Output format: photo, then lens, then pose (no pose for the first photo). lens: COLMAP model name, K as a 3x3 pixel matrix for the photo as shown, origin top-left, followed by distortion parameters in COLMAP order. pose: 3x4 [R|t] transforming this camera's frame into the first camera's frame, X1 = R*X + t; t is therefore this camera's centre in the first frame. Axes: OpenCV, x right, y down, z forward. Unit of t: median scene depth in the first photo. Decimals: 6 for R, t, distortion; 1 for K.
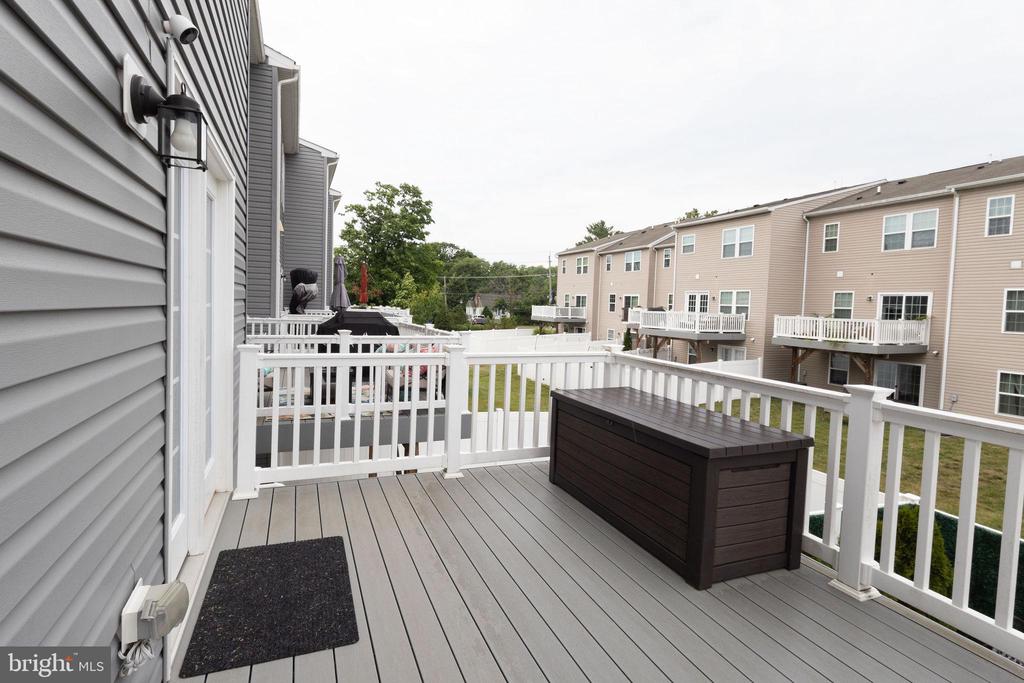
lens RADIAL K [[493.0, 0, 512.0], [0, 493.0, 341.5], [0, 0, 1]] dist [-0.002213, -0.000063]
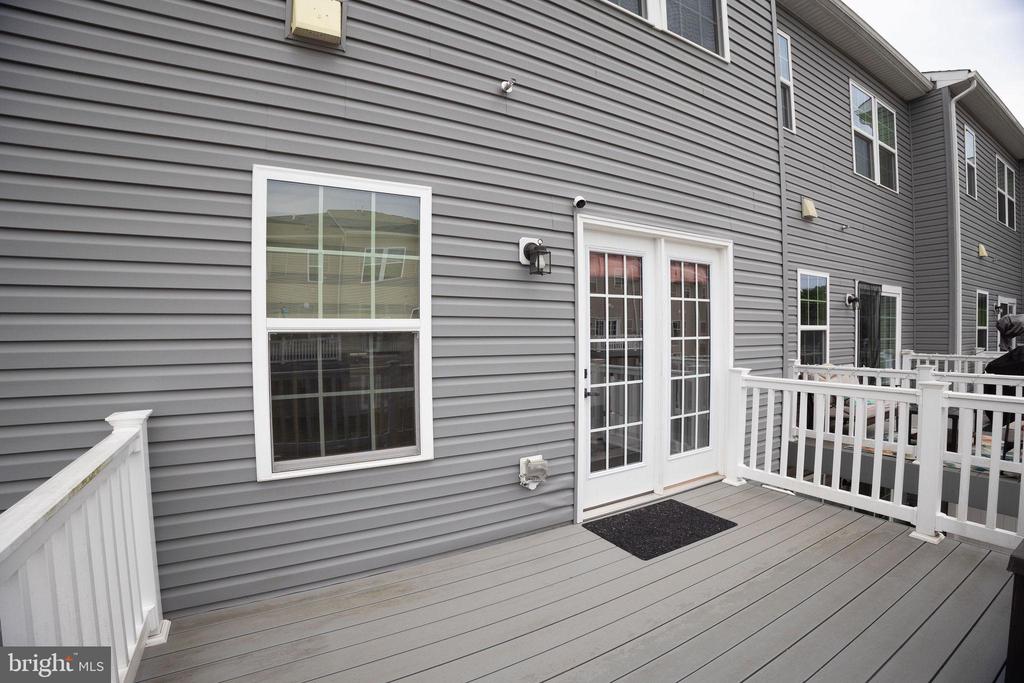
lens RADIAL K [[456.6, 0, 512.0], [0, 456.6, 341.5], [0, 0, 1]] dist [-0.016120, 0.000206]
pose [[0.162813, -0.025159, -0.986336, 0.453327], [-0.054025, 0.997948, -0.034373, 0.005174], [0.985177, 0.058883, 0.161119, 0.151773]]
